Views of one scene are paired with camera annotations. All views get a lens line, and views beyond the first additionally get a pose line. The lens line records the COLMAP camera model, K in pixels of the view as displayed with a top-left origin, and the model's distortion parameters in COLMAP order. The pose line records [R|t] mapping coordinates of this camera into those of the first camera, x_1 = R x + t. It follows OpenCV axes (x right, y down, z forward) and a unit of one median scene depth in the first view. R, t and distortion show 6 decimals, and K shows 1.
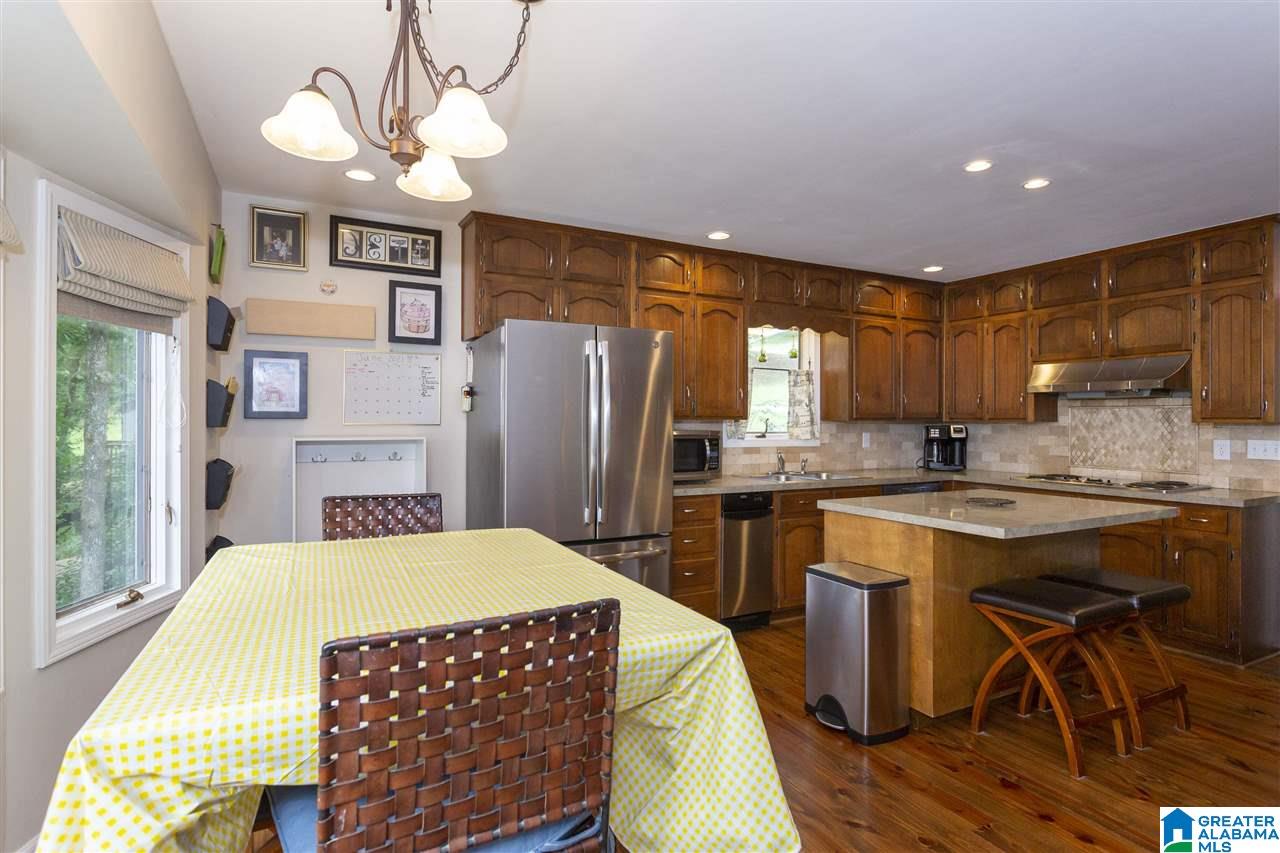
lens RADIAL K [[646.1, 0, 641.2], [0, 646.1, 426.5], [0, 0, 1]] dist [0.001213, -0.000251]
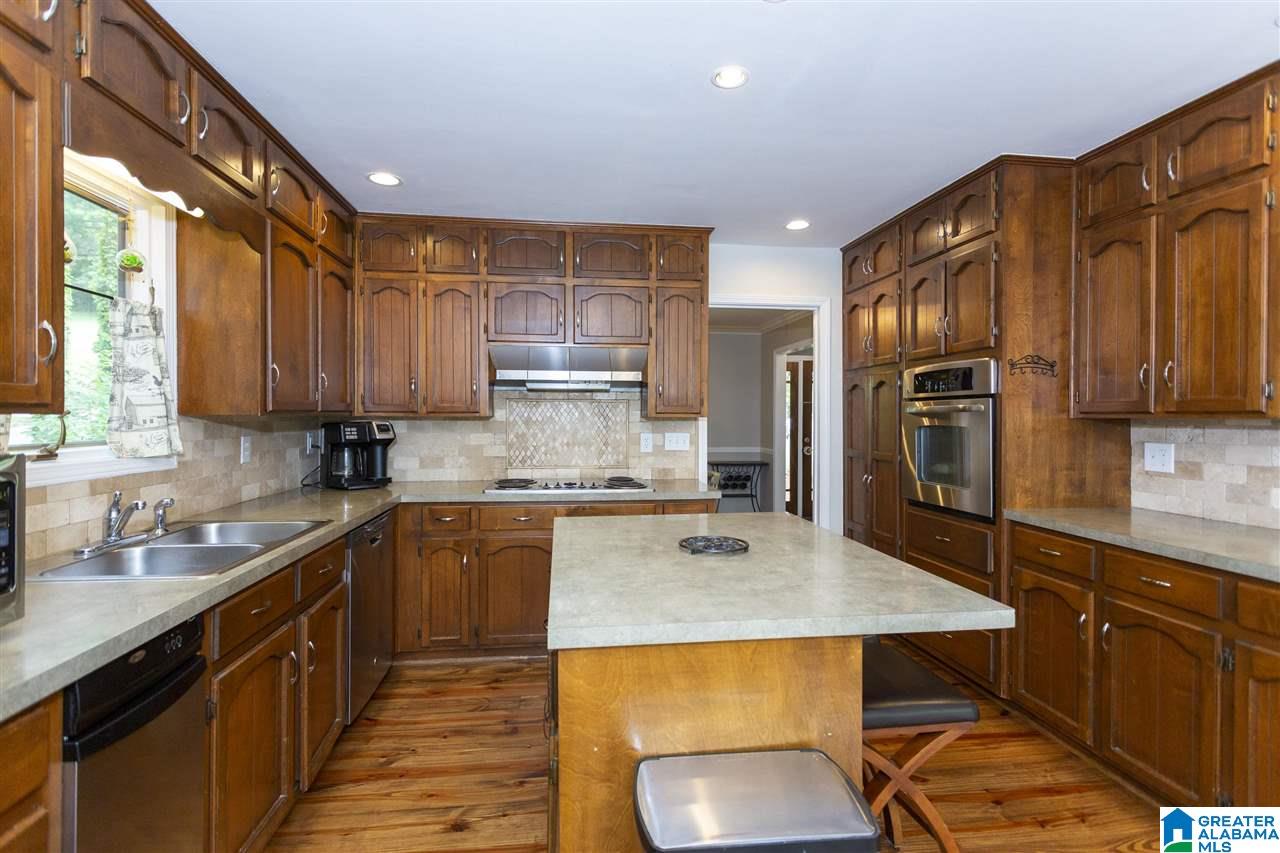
lens RADIAL K [[605.5, 0, 635.5], [0, 605.5, 421.2], [0, 0, 1]] dist [0.000808, -0.000682]
pose [[0.348436, -0.011796, 0.937258, -0.029291], [0.005374, 0.999930, 0.010587, -0.008784], [-0.937317, 0.001348, 0.348474, 0.594528]]
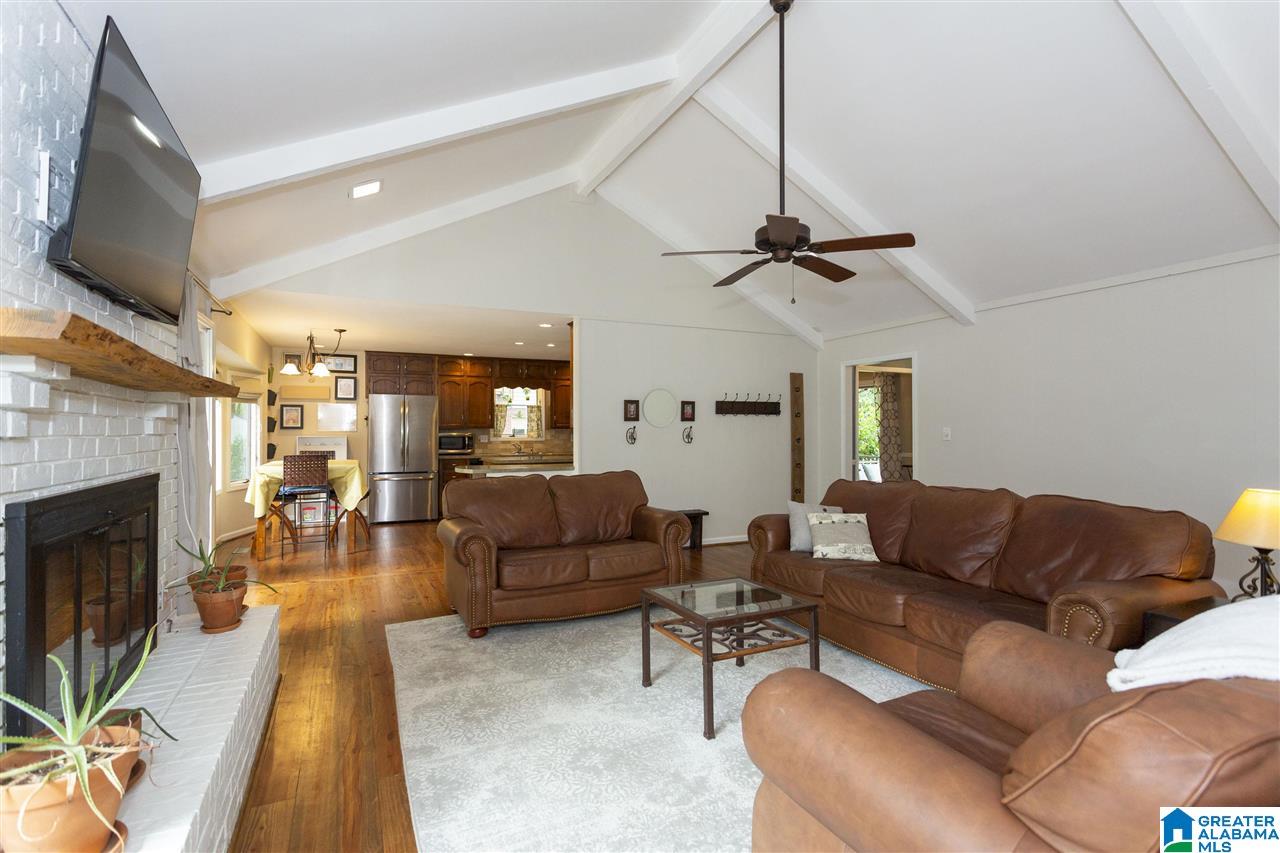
lens RADIAL K [[605.5, 0, 639.8], [0, 605.5, 423.6], [0, 0, 1]] dist [0.000808, -0.000682]
pose [[0.999490, -0.006972, -0.031158, 0.746115], [0.006337, 0.999771, -0.020431, 0.019249], [0.031294, 0.020224, 0.999306, -1.145646]]
